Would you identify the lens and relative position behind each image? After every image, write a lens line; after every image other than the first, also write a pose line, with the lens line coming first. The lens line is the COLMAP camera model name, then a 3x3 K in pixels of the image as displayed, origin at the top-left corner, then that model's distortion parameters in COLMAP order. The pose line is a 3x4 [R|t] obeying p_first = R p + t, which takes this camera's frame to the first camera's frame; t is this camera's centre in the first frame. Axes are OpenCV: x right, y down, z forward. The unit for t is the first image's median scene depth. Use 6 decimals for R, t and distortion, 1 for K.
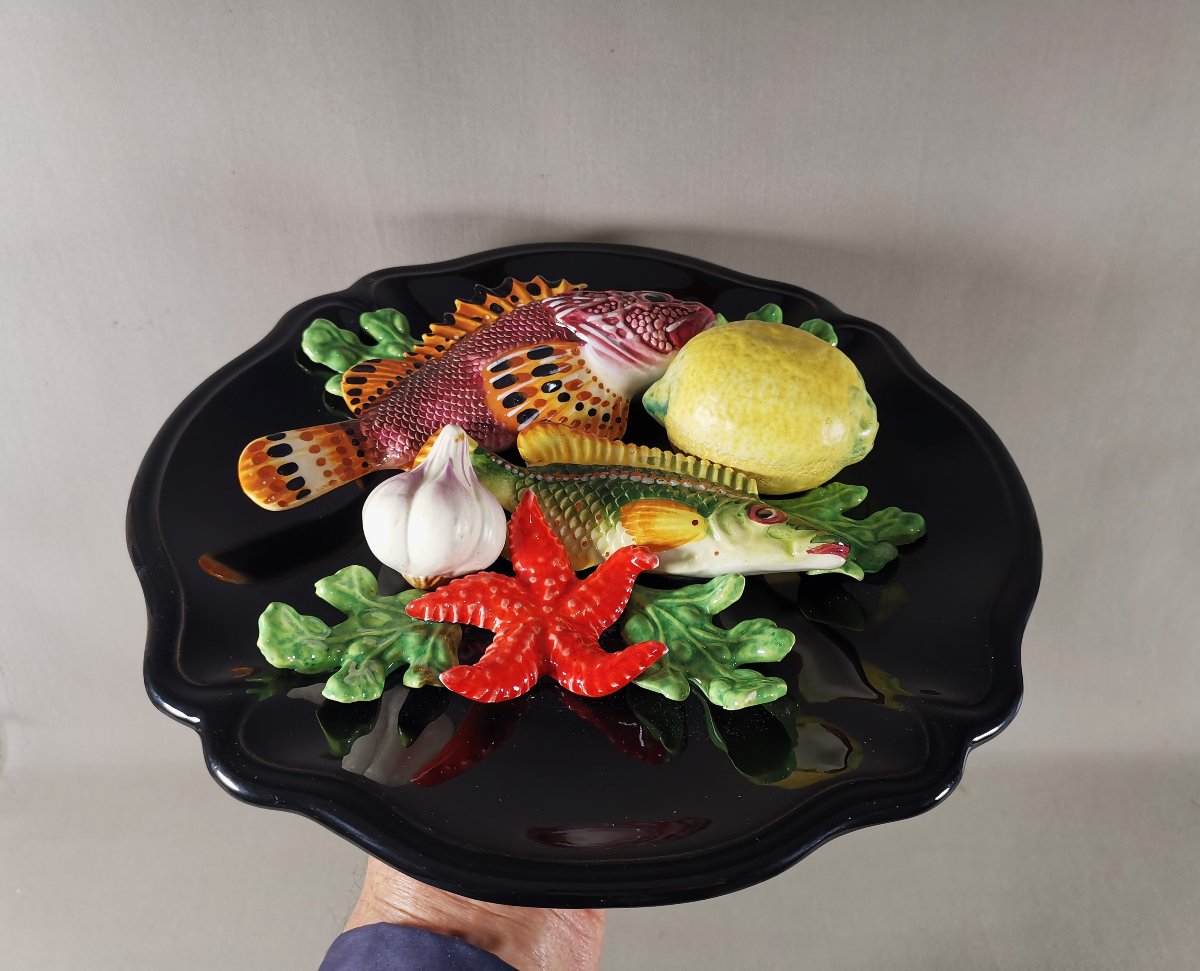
lens RADIAL K [[1025.8, 0, 600.0], [0, 1025.8, 485.5], [0, 0, 1]] dist [0.005079, 0.000807]
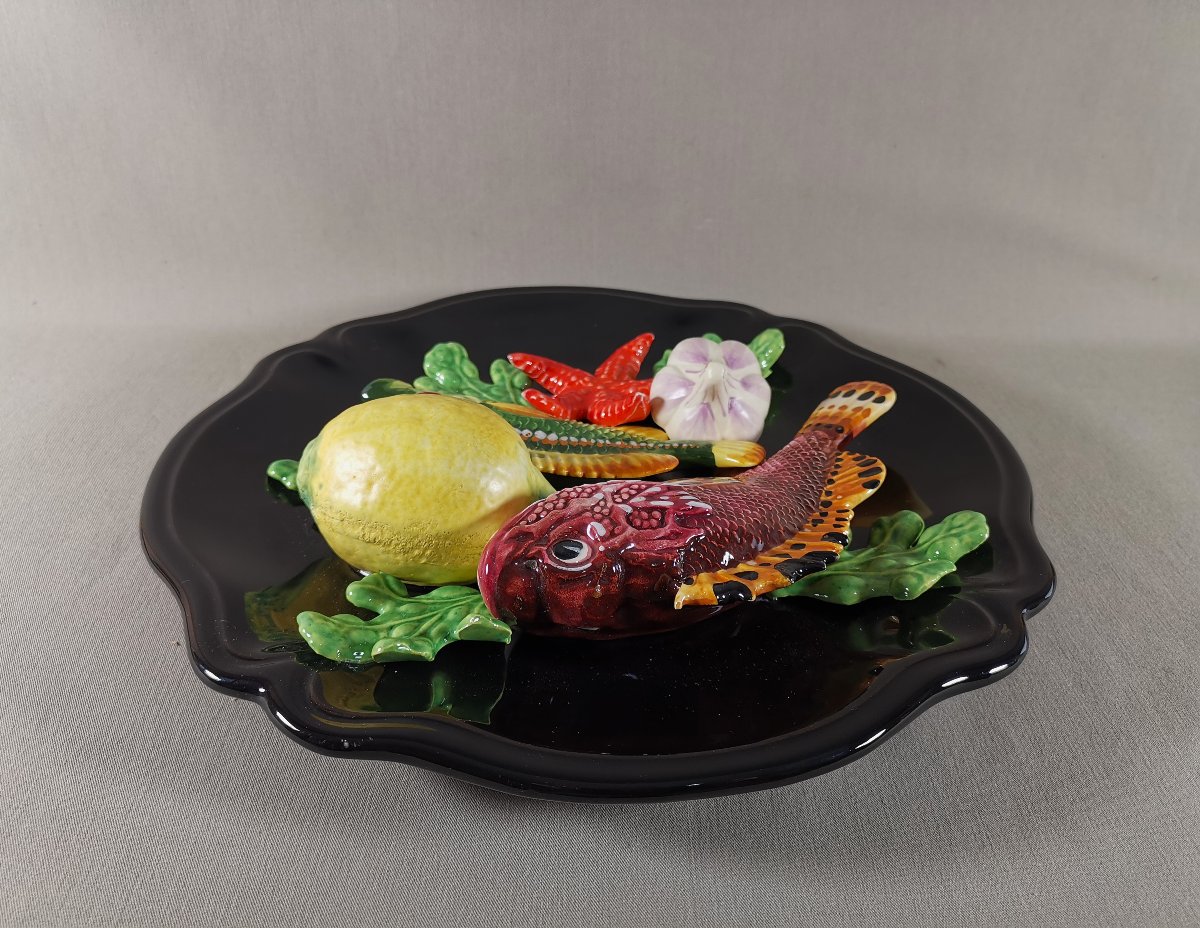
lens RADIAL K [[993.5, 0, 576.4], [0, 993.5, 465.1], [0, 0, 1]] dist [-0.001752, -0.001007]
pose [[-0.983485, 0.037208, -0.177122, 0.188981], [-0.162223, 0.252715, 0.953844, -0.961978], [0.080252, 0.966825, -0.242505, 1.259038]]
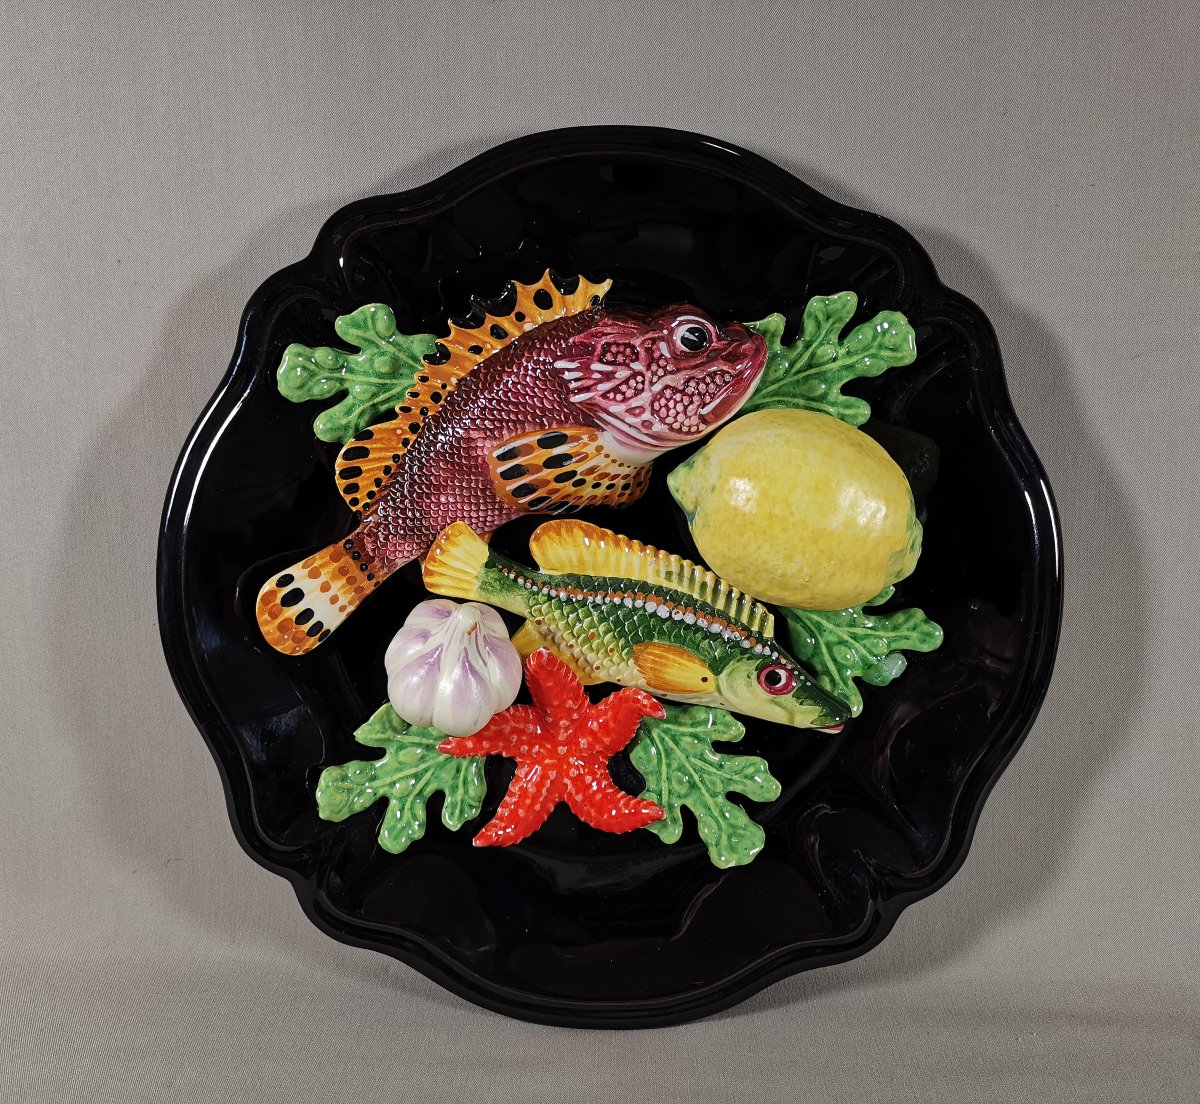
lens RADIAL K [[1145.6, 0, 545.5], [0, 1145.6, 551.7], [0, 0, 1]] dist [0.010884, 0.002320]
pose [[0.997302, 0.037894, -0.062864, 0.000613], [0.023174, 0.650087, 0.759506, -0.863649], [0.069648, -0.758914, 0.647455, 0.318838]]
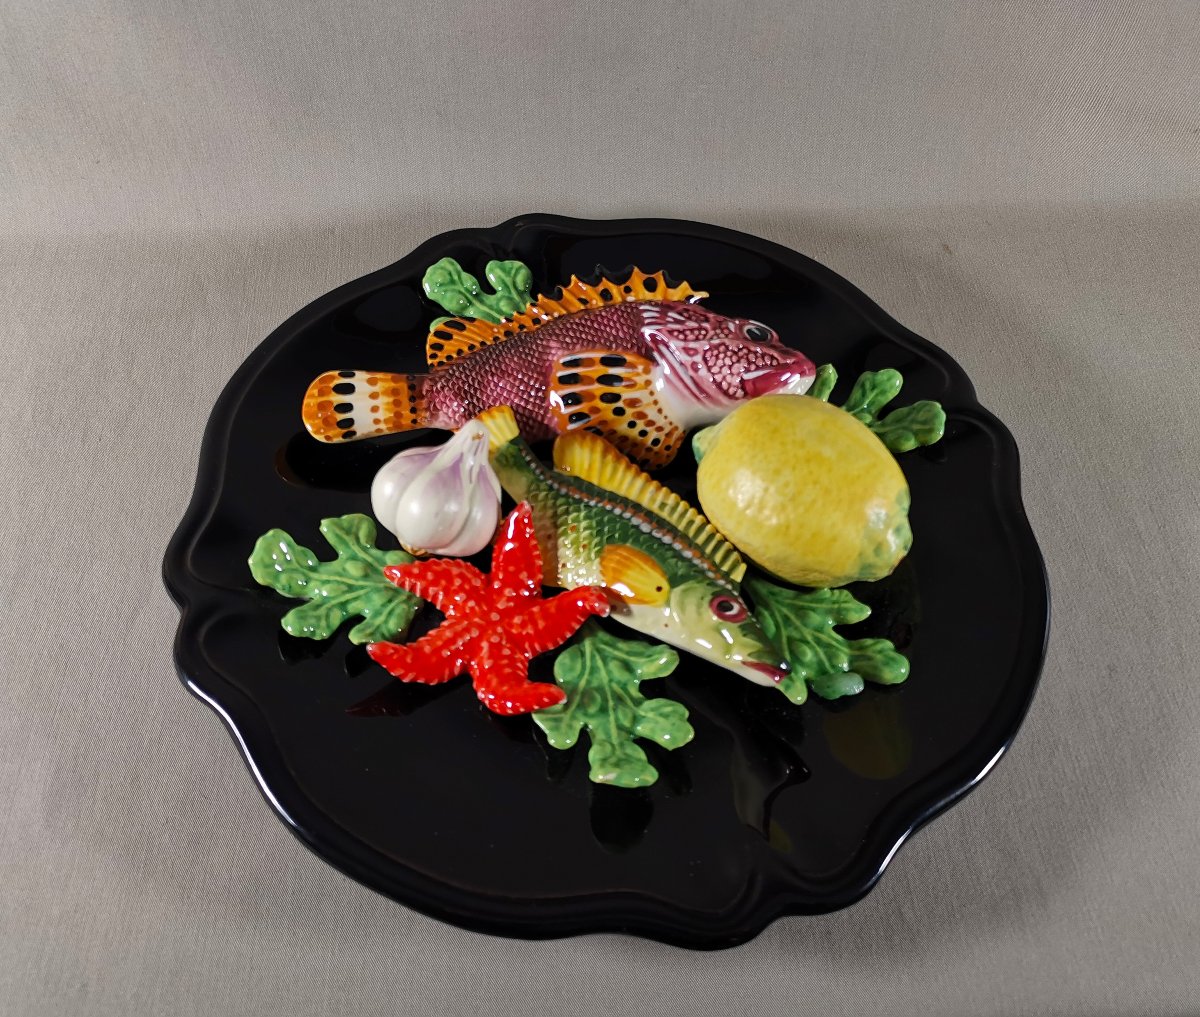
lens RADIAL K [[1070.8, 0, 539.2], [0, 1070.8, 504.1], [0, 0, 1]] dist [0.018668, 0.002517]
pose [[0.887546, 0.346928, -0.303155, 0.261252], [-0.283192, 0.929830, 0.234987, -0.240813], [0.363406, -0.122711, 0.923514, -0.012528]]
